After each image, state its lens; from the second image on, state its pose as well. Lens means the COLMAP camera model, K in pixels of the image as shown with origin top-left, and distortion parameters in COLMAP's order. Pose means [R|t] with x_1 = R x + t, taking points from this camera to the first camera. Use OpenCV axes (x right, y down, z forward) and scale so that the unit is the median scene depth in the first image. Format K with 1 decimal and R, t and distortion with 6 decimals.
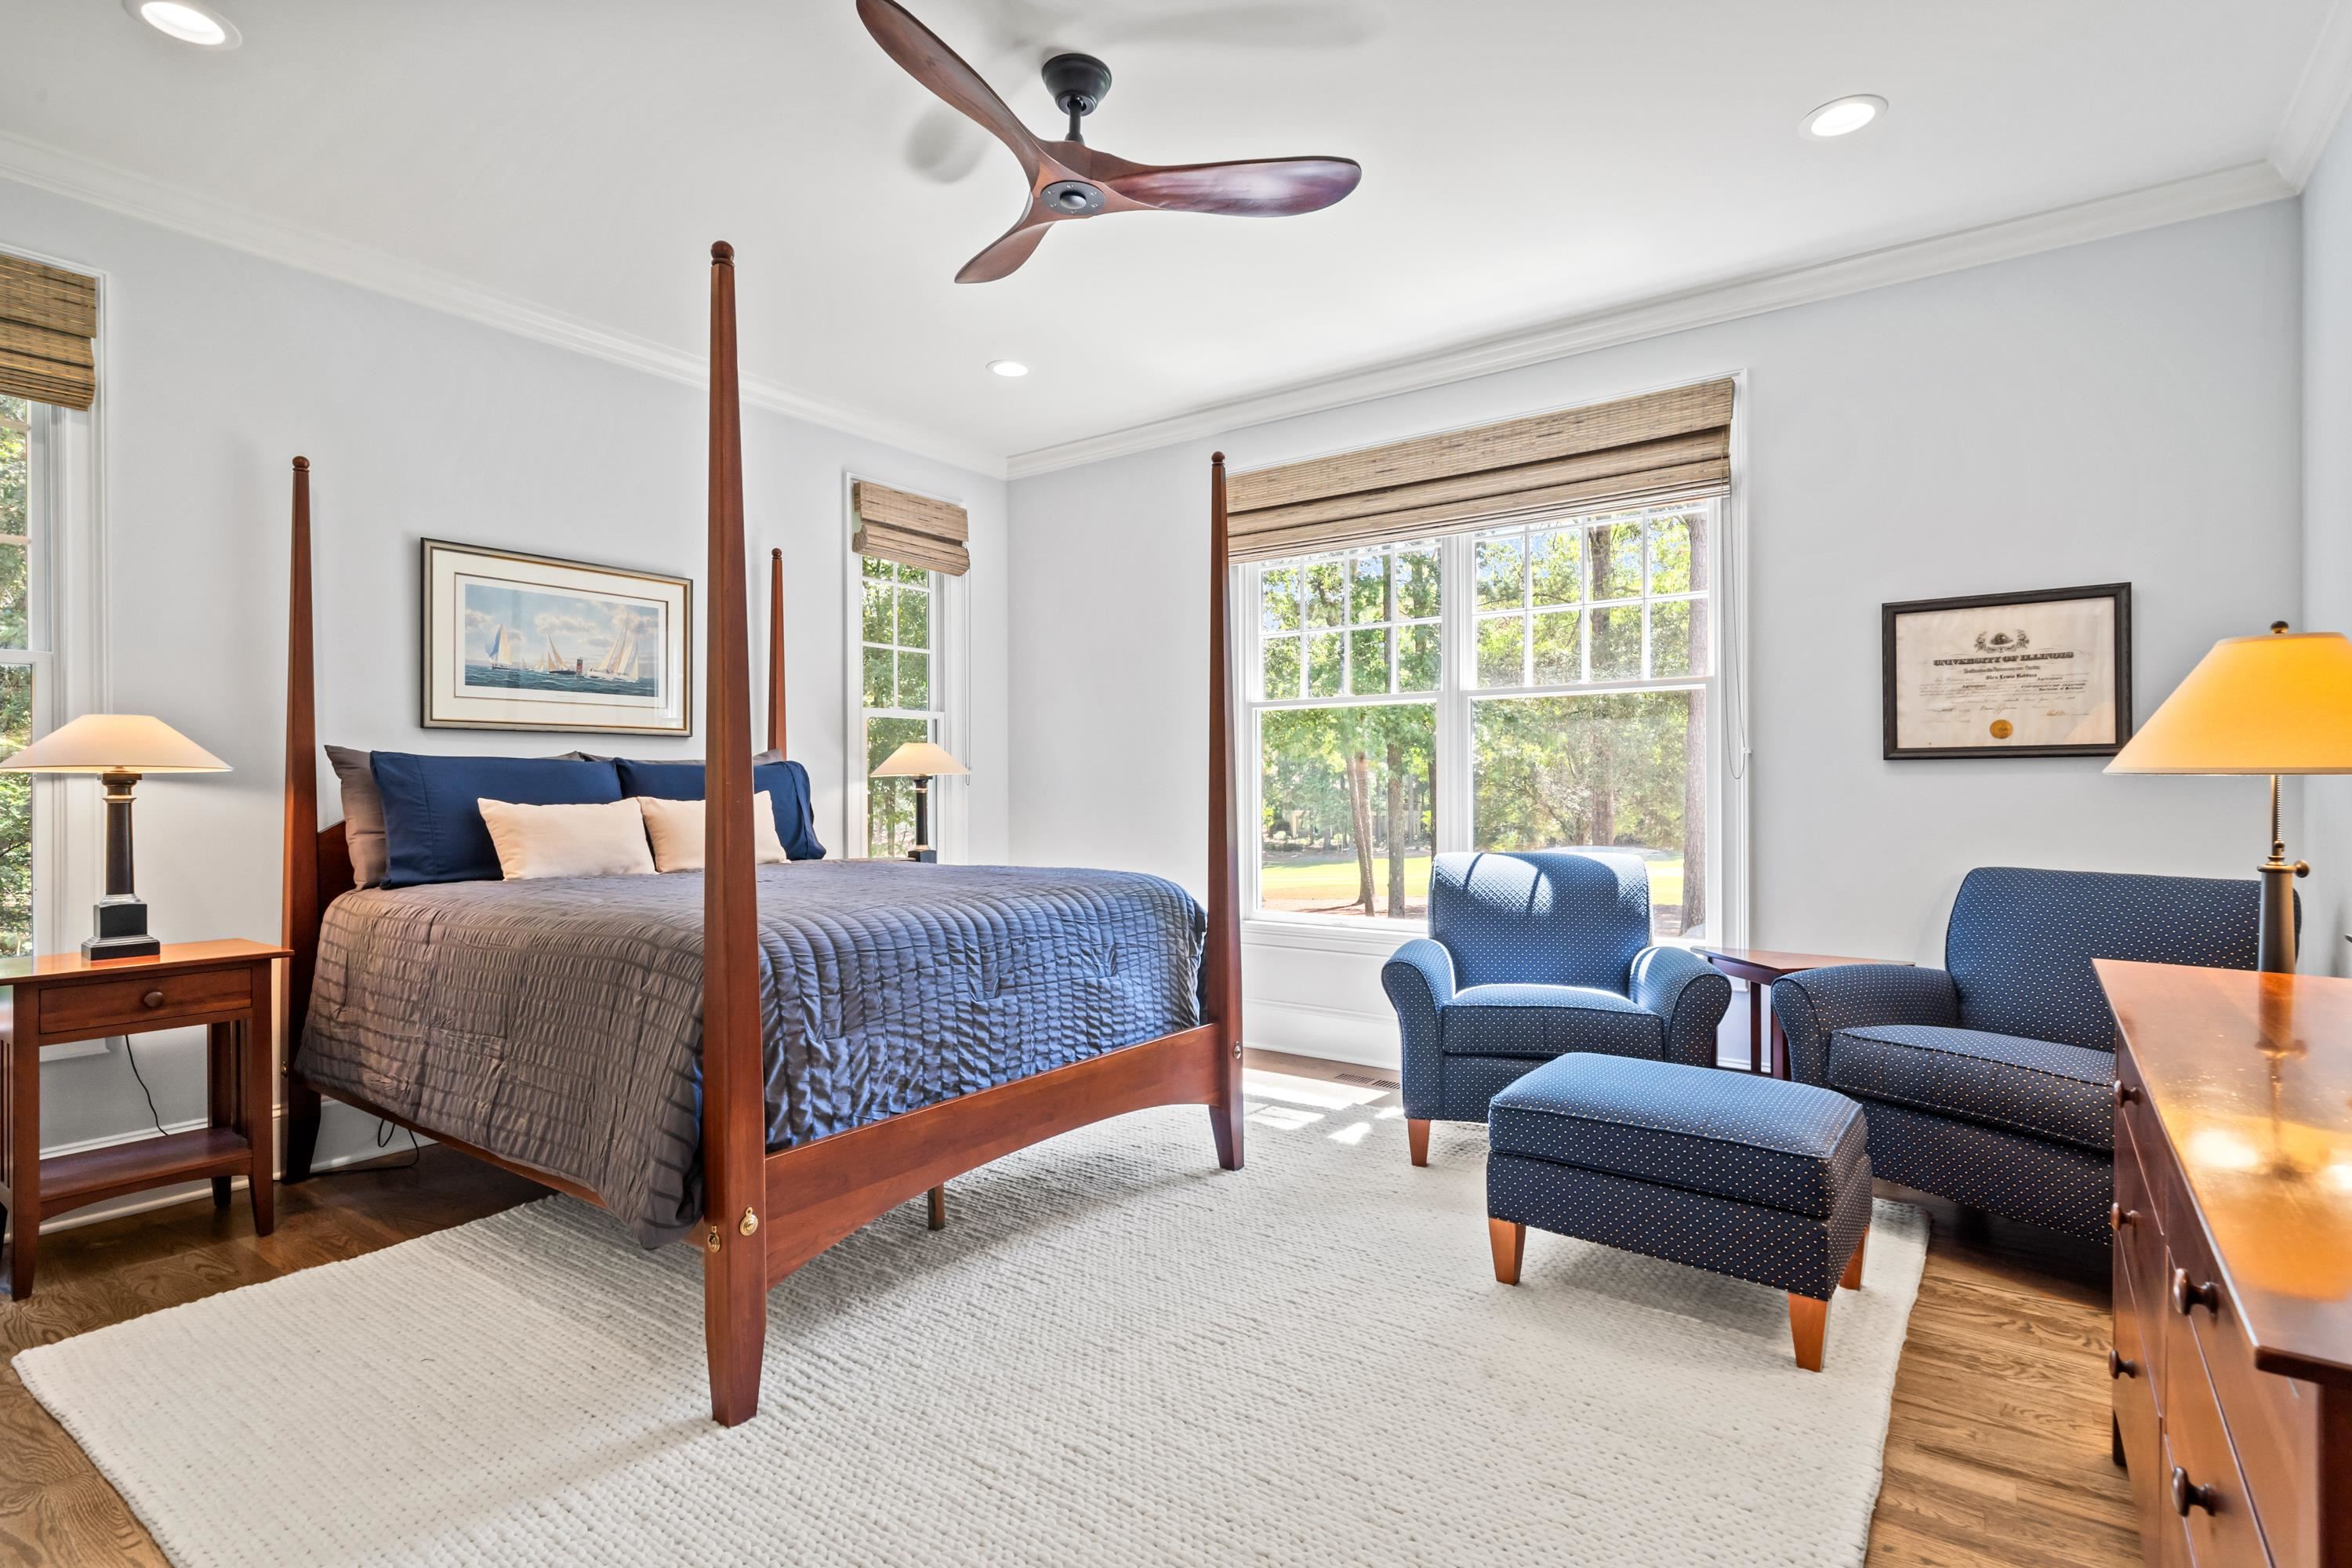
lens RADIAL K [[1129.7, 0, 1176.0], [0, 1129.7, 784.0], [0, 0, 1]] dist [-0.002519, -0.000281]
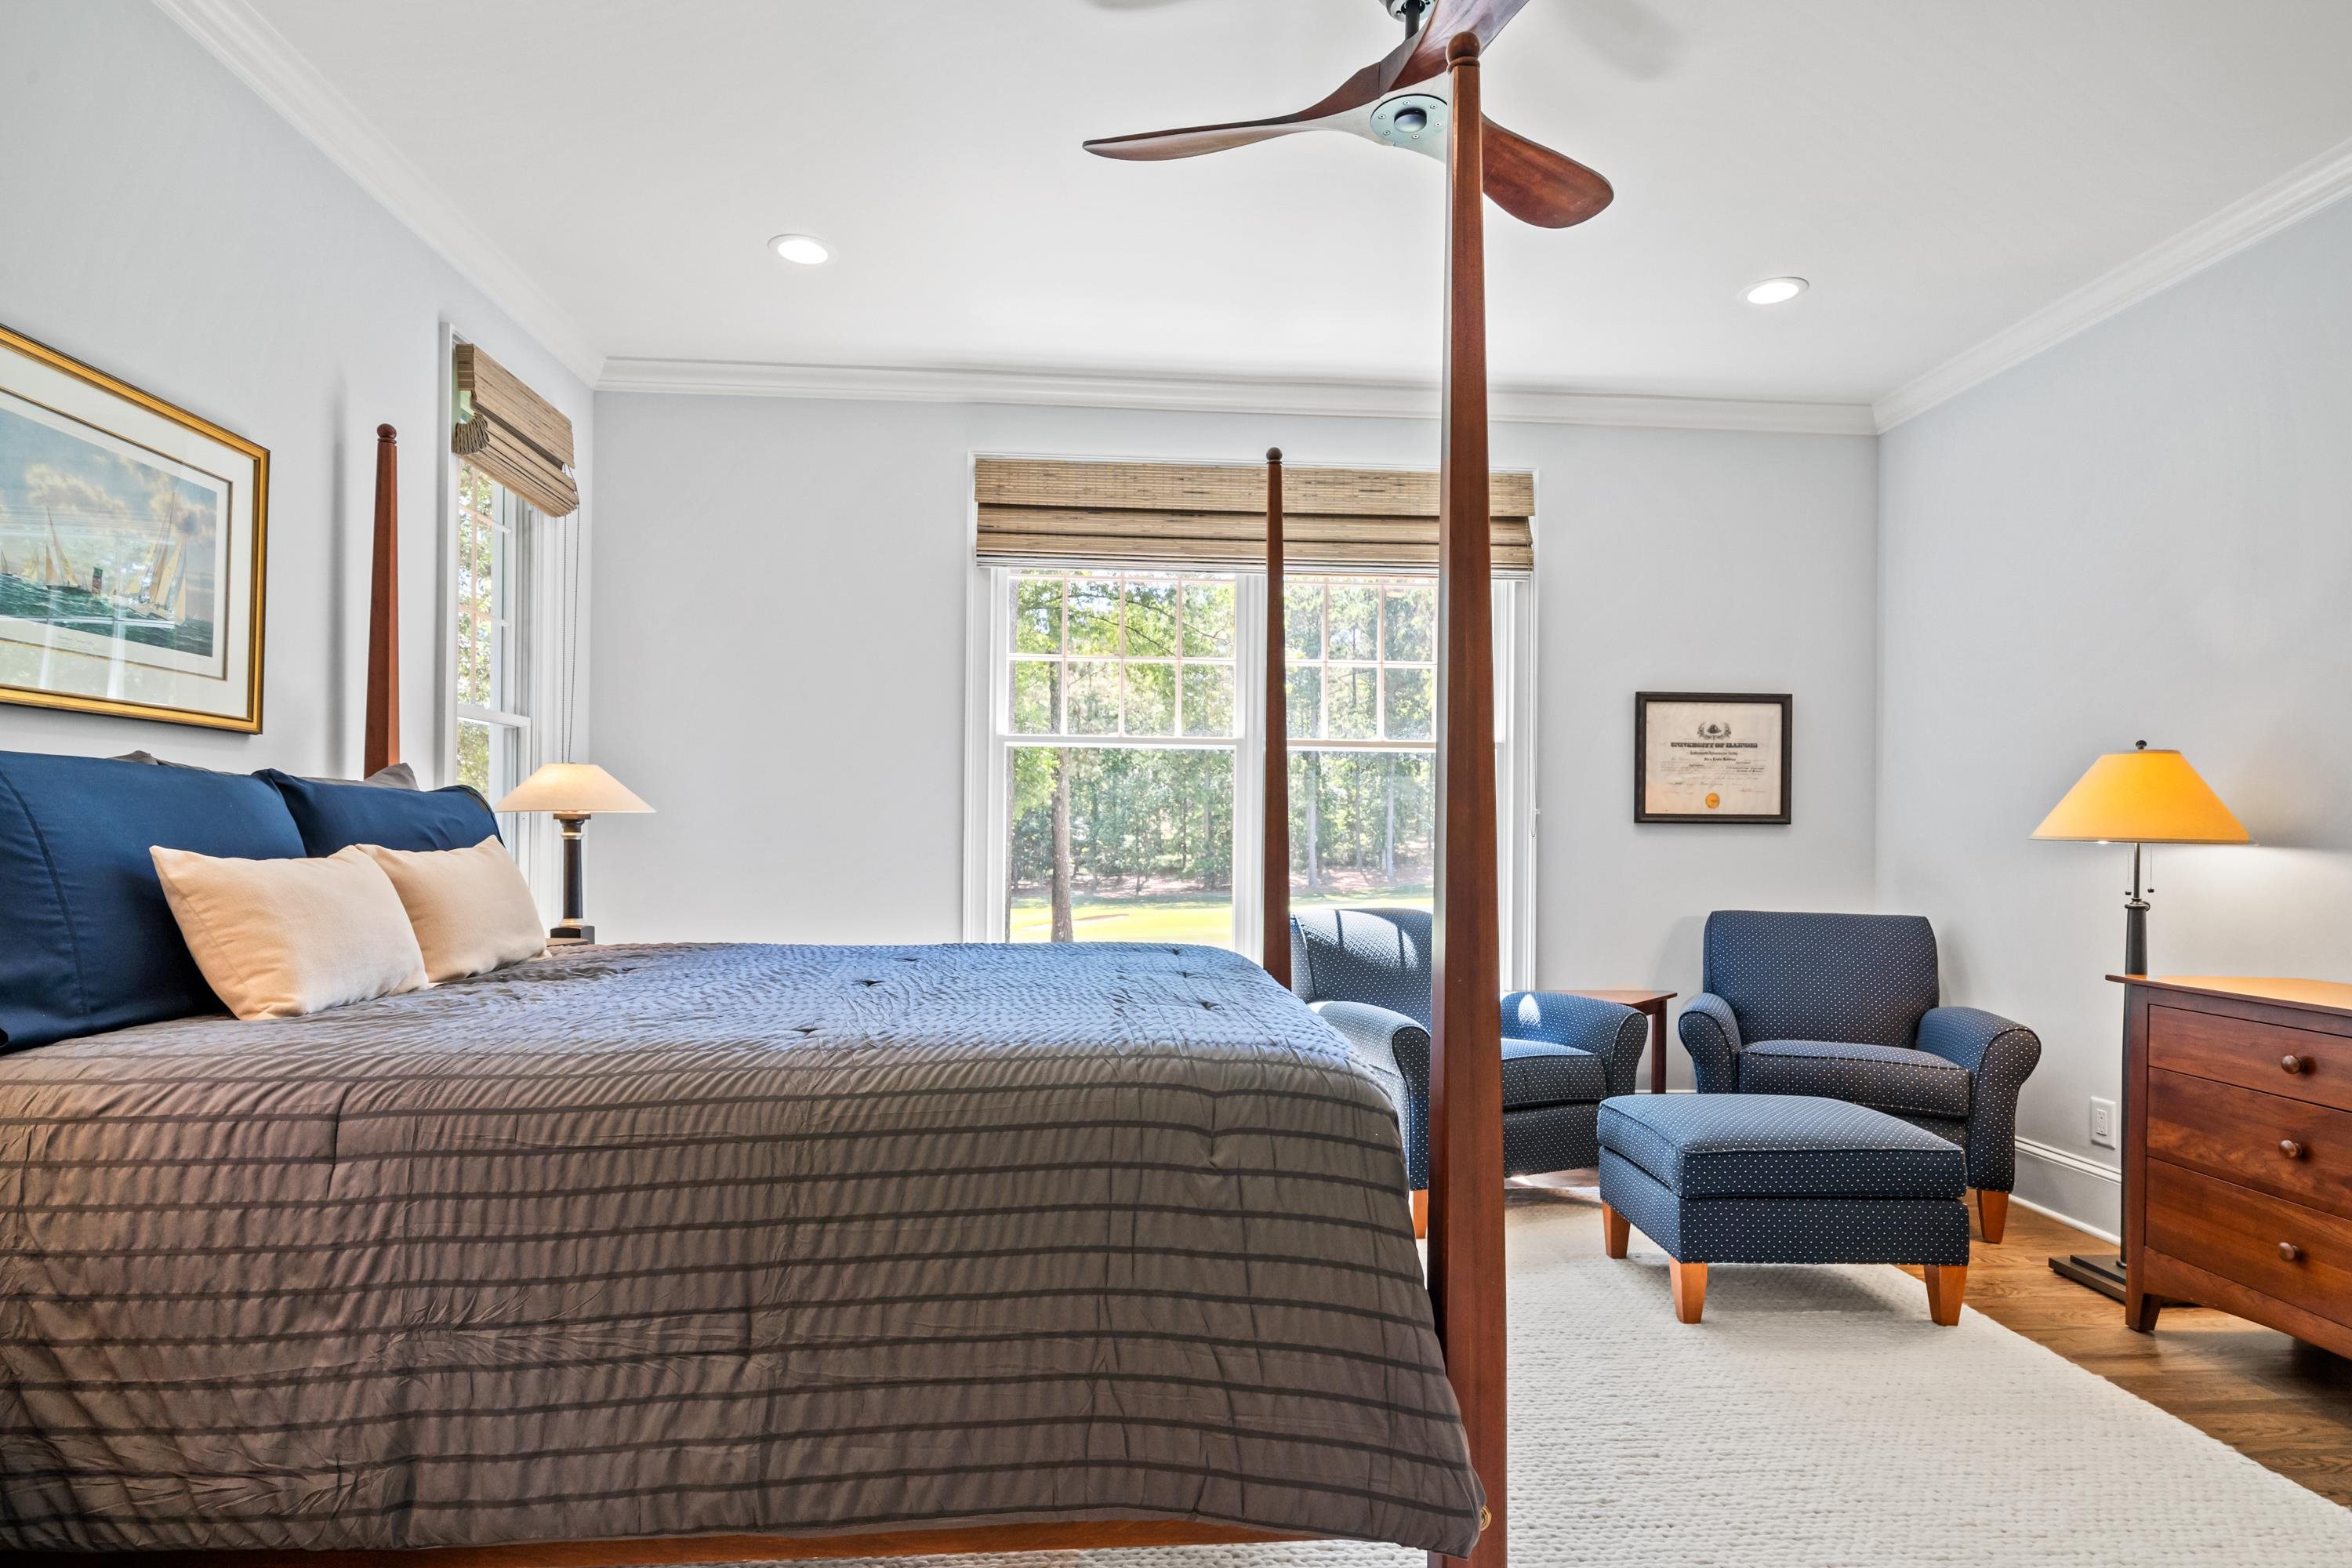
lens RADIAL K [[1226.6, 0, 1175.0], [0, 1226.6, 829.0], [0, 0, 1]] dist [-0.001312, -0.000529]
pose [[0.770499, 0.016790, 0.637220, -0.576843], [-0.015603, 0.999850, -0.007479, 0.002470], [-0.637250, -0.004180, 0.770646, 0.314614]]
